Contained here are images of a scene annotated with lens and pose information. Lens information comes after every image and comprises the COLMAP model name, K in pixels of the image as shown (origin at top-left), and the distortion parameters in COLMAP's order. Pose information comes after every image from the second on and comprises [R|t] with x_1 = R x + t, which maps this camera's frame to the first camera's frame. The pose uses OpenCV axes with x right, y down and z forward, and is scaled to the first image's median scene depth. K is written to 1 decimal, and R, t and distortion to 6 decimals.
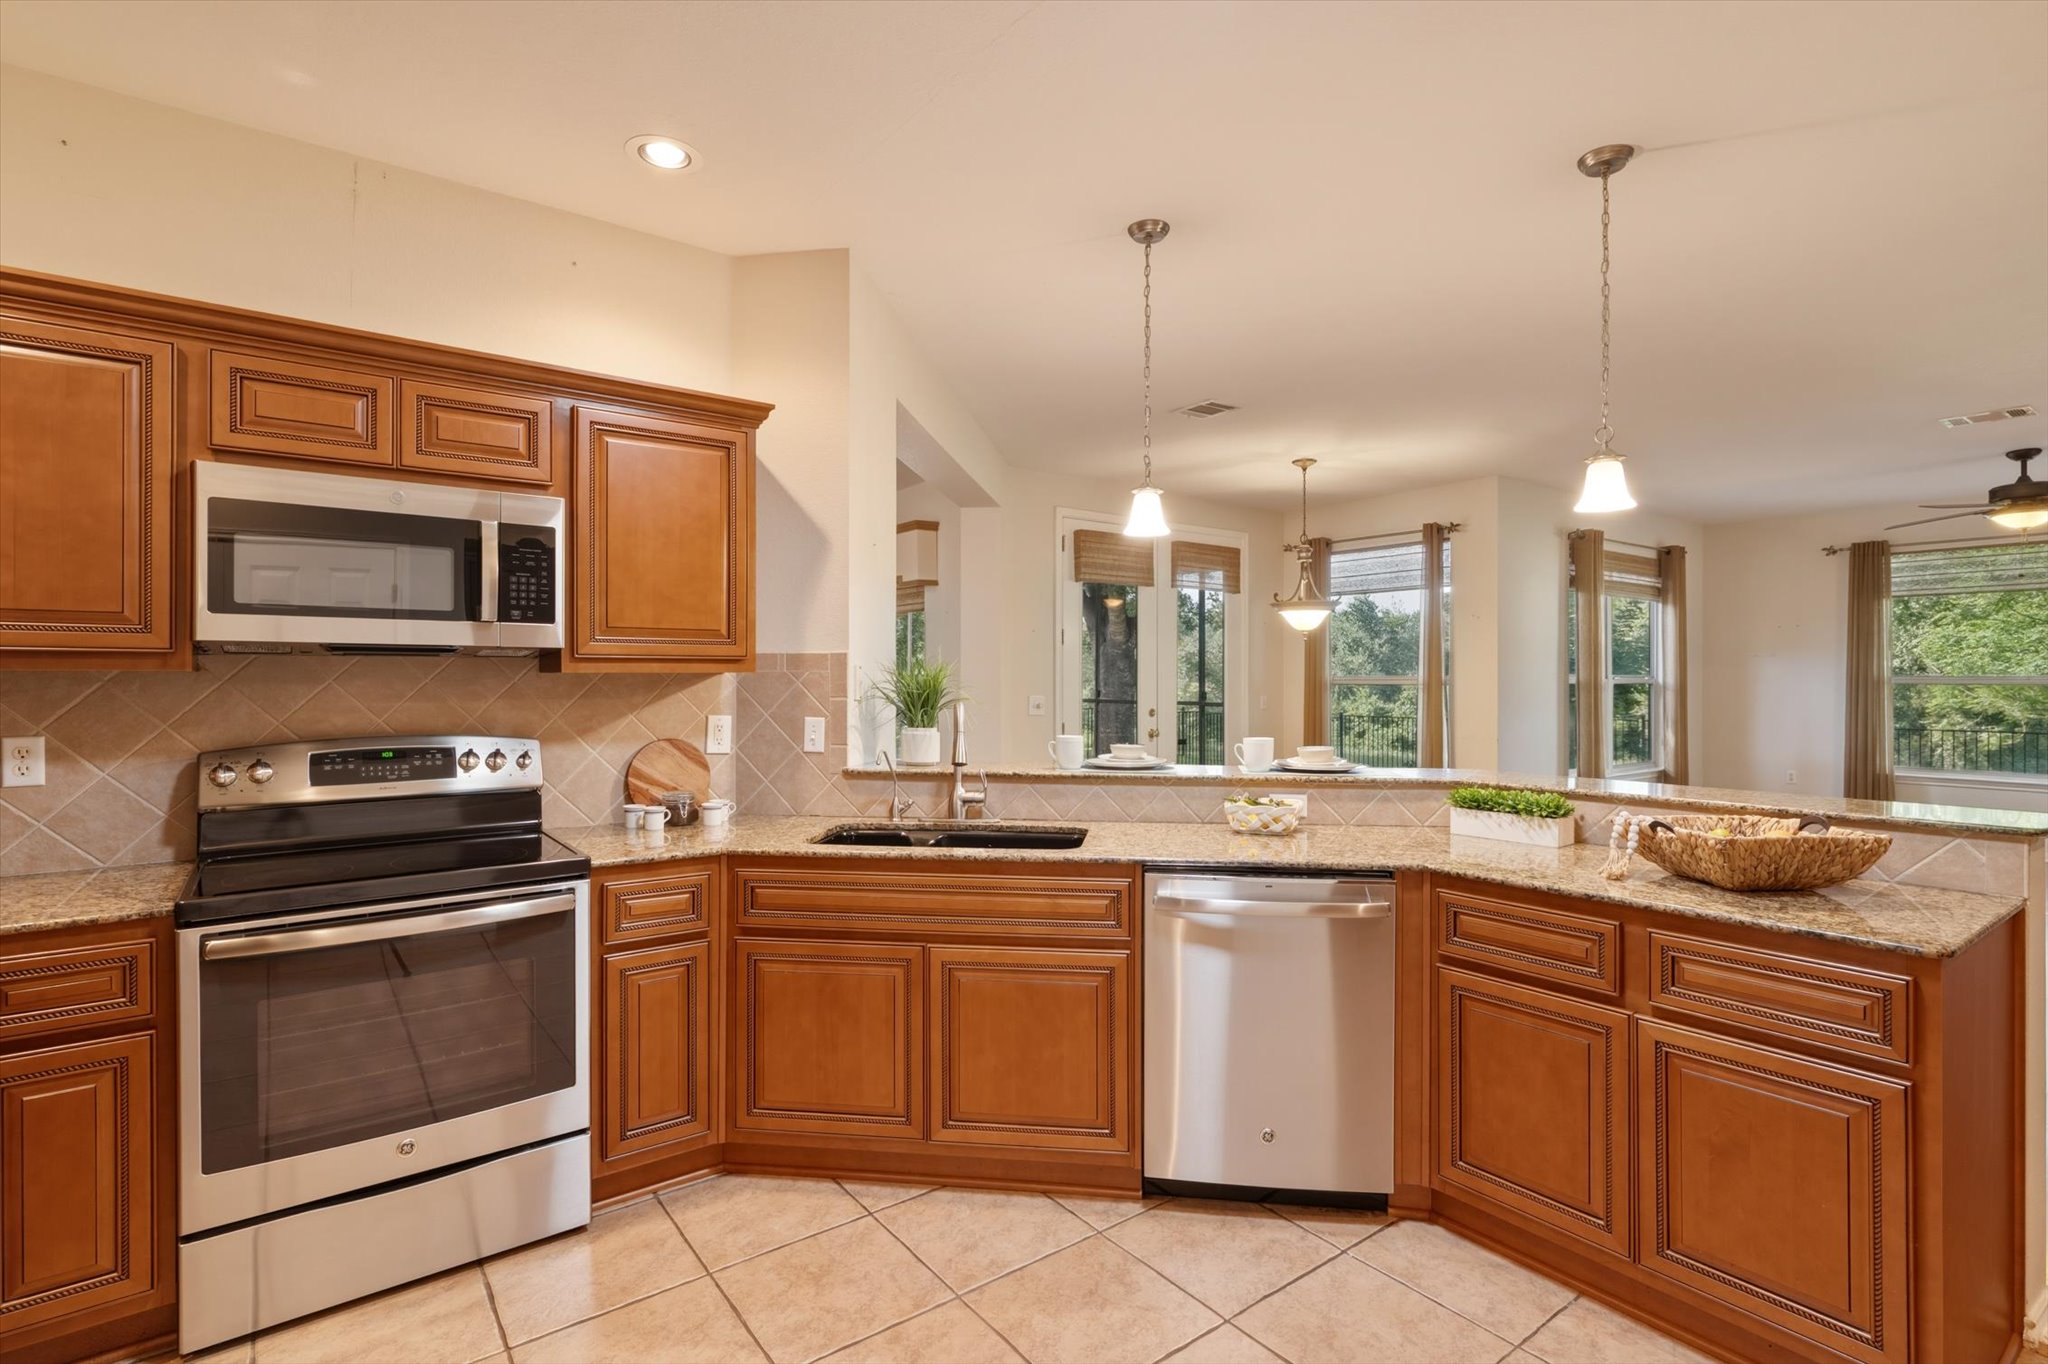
lens RADIAL K [[948.7, 0, 1007.4], [0, 948.7, 682.2], [0, 0, 1]] dist [-0.002803, 0.000409]
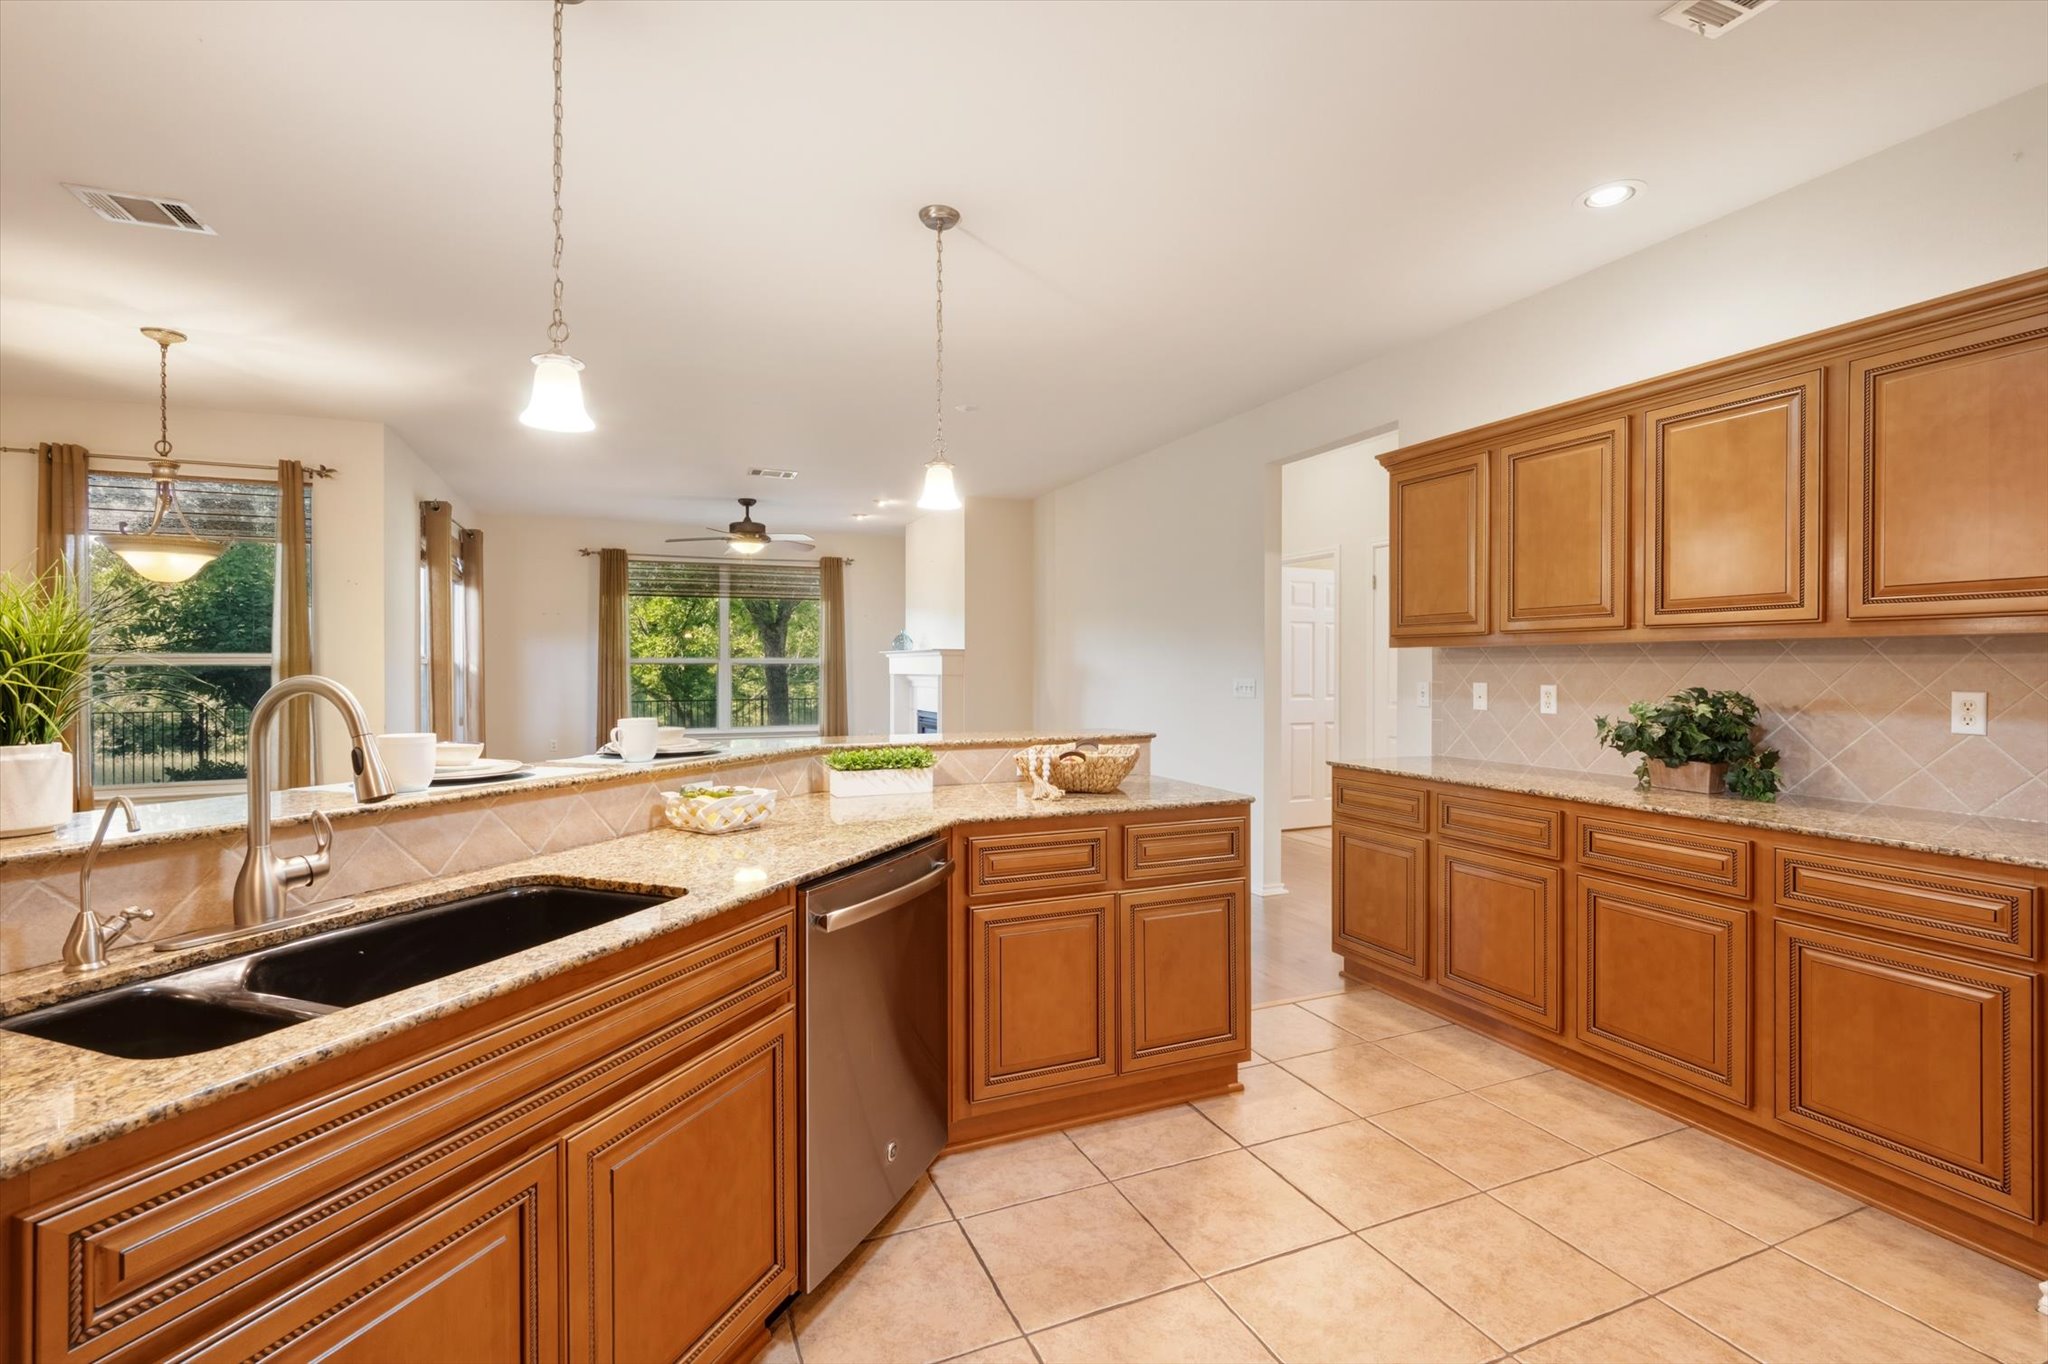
lens RADIAL K [[948.7, 0, 1017.2], [0, 948.7, 675.7], [0, 0, 1]] dist [-0.002803, 0.000409]
pose [[0.232720, -0.010486, 0.972487, -0.432334], [0.004256, 0.999943, 0.009764, 0.016588], [-0.972535, 0.001867, 0.232751, 0.518937]]
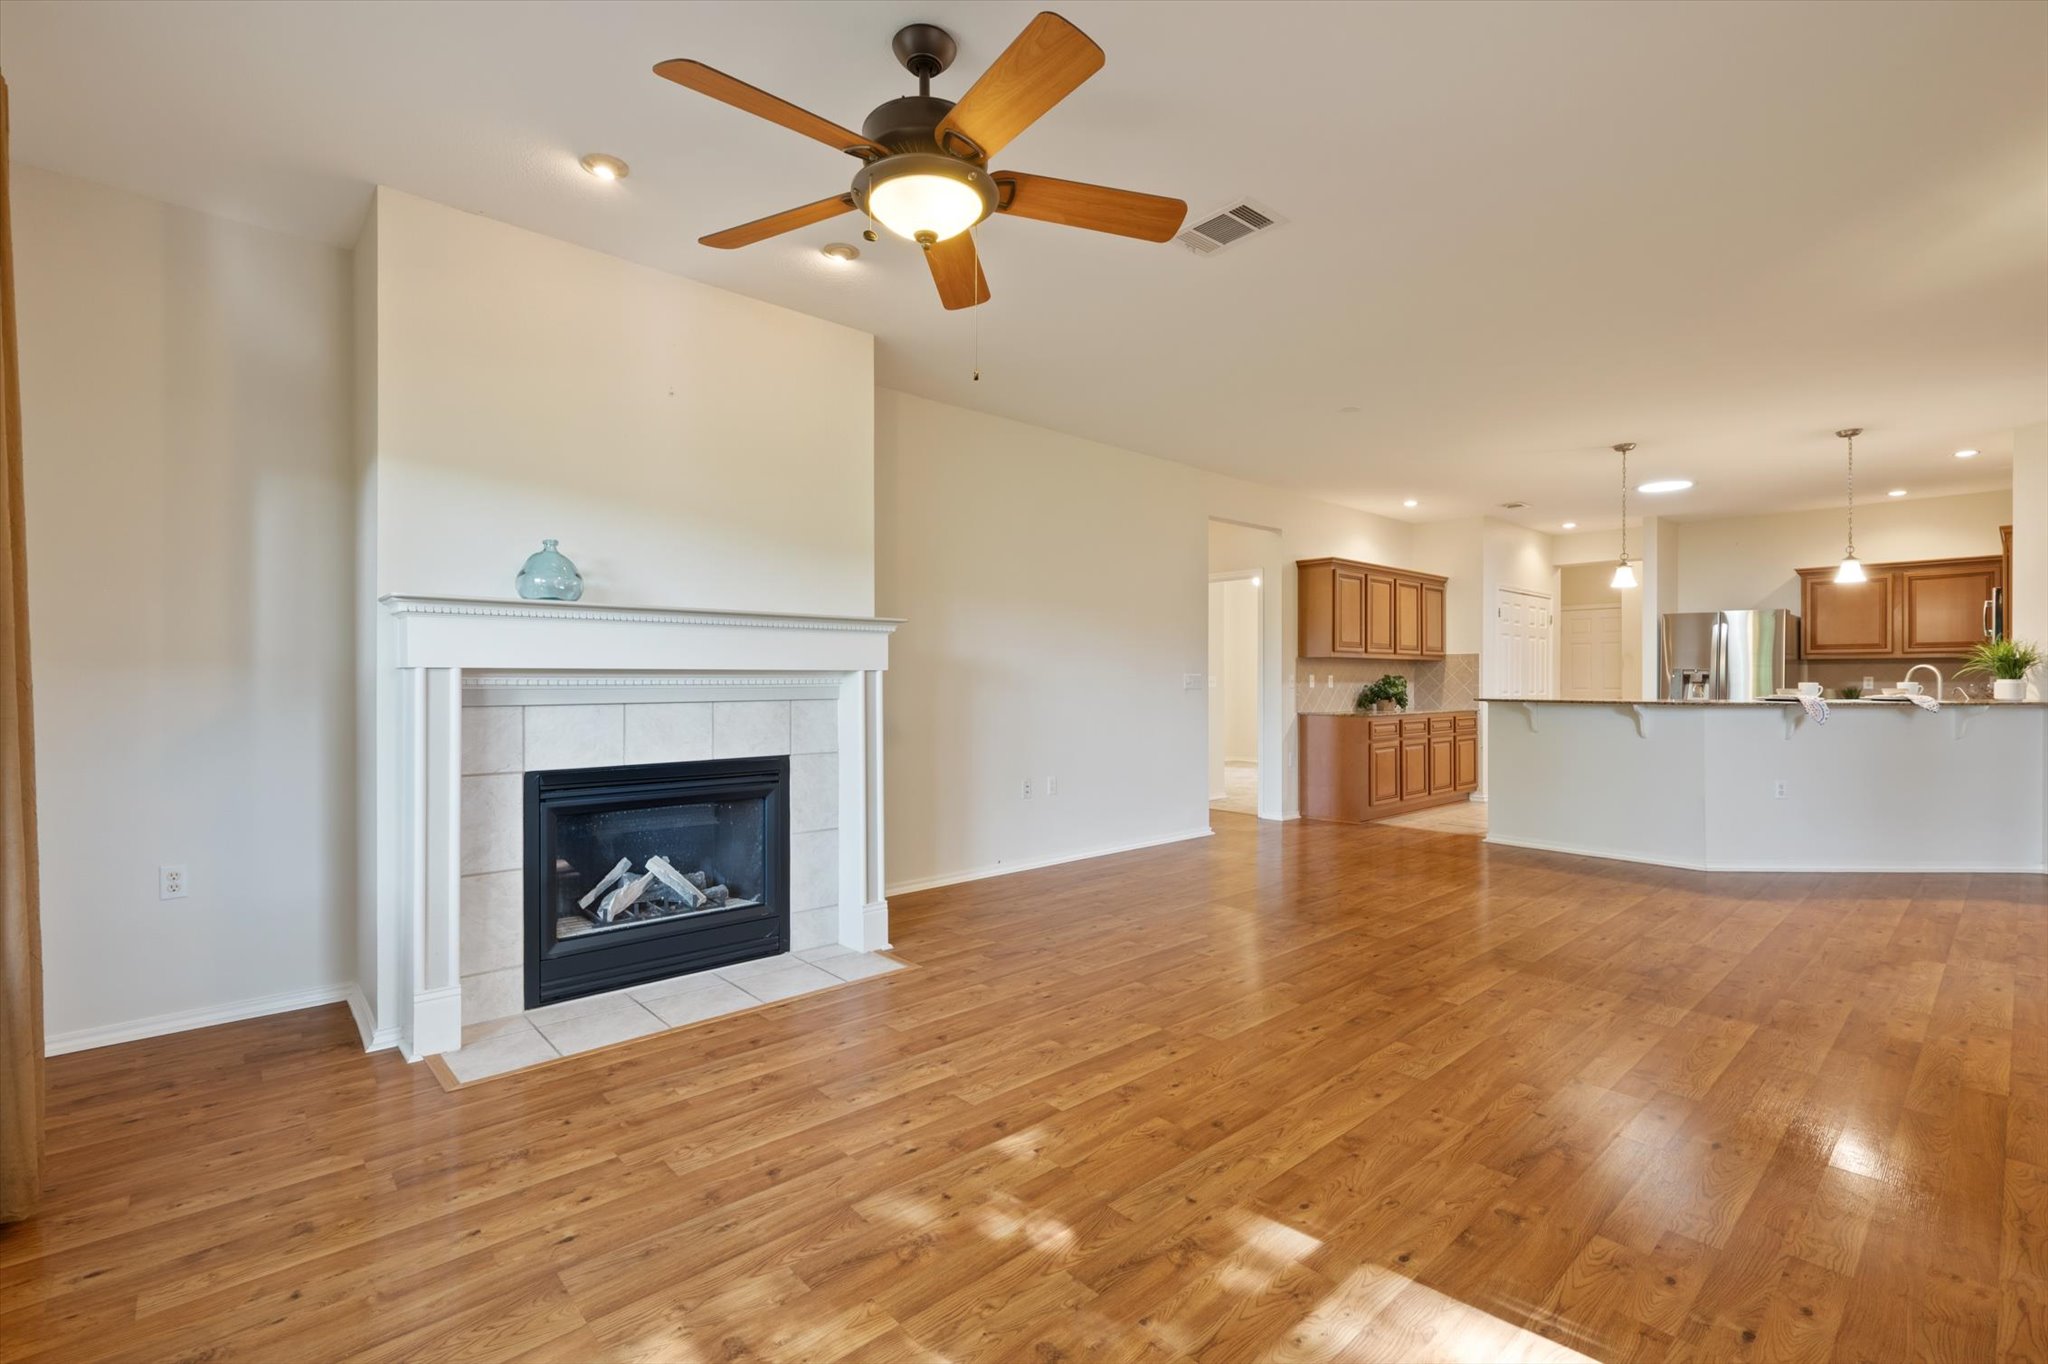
lens RADIAL K [[903.8, 0, 1023.0], [0, 903.8, 680.7], [0, 0, 1]] dist [-0.002411, -0.000251]
pose [[-0.992558, -0.000368, -0.121775, 2.184843], [-0.000793, 0.999994, 0.003444, 0.051087], [0.121773, 0.003515, -0.992552, 2.717342]]
